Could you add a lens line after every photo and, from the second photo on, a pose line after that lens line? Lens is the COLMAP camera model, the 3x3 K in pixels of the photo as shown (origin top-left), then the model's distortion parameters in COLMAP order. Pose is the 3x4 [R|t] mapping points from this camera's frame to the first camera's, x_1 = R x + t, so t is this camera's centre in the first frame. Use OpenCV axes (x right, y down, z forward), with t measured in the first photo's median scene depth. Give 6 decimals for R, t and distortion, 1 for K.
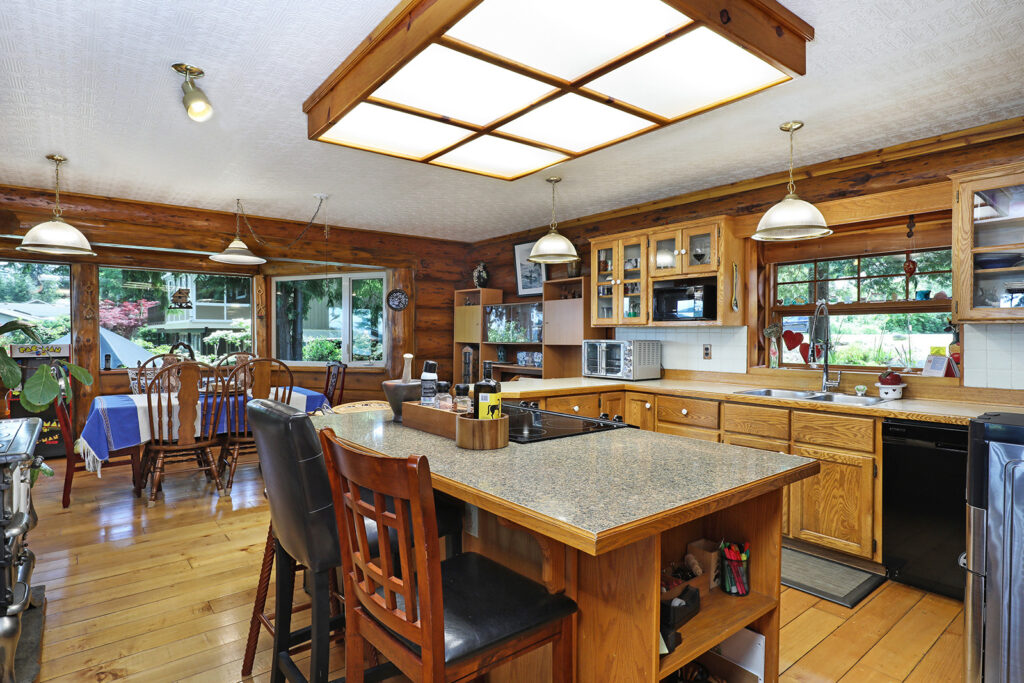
lens RADIAL K [[562.6, 0, 510.7], [0, 562.6, 340.5], [0, 0, 1]] dist [-0.004242, -0.000890]
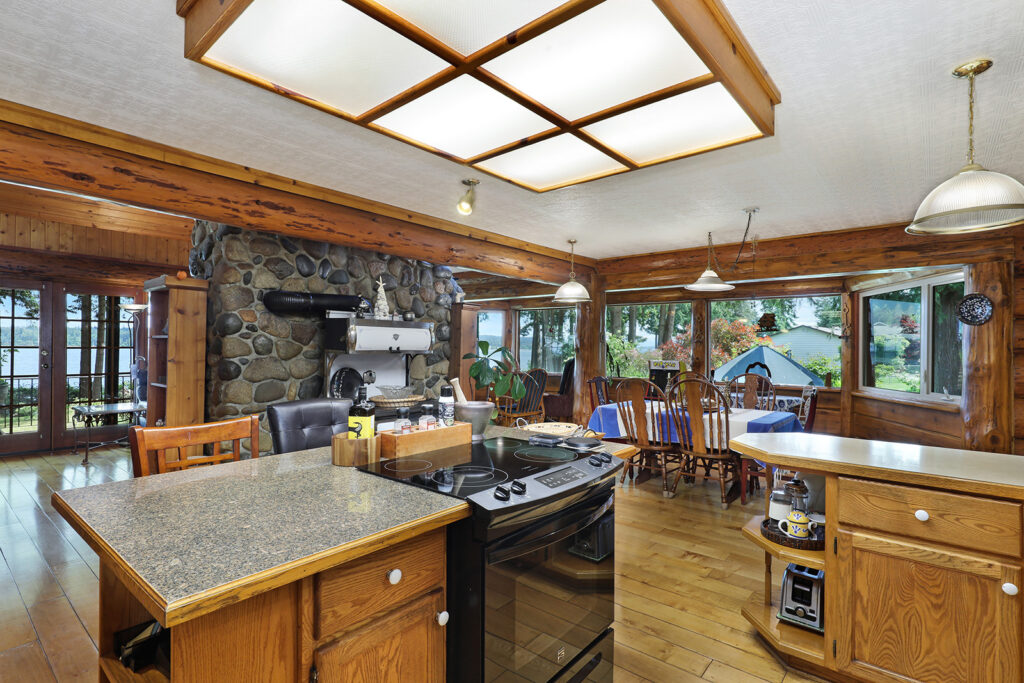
lens RADIAL K [[497.4, 0, 507.0], [0, 497.4, 344.7], [0, 0, 1]] dist [0.002148, 0.000089]
pose [[0.198598, -0.006499, -0.980059, 0.497079], [-0.018855, 0.999768, -0.010451, -0.020573], [0.979900, 0.020554, 0.198430, 0.553209]]
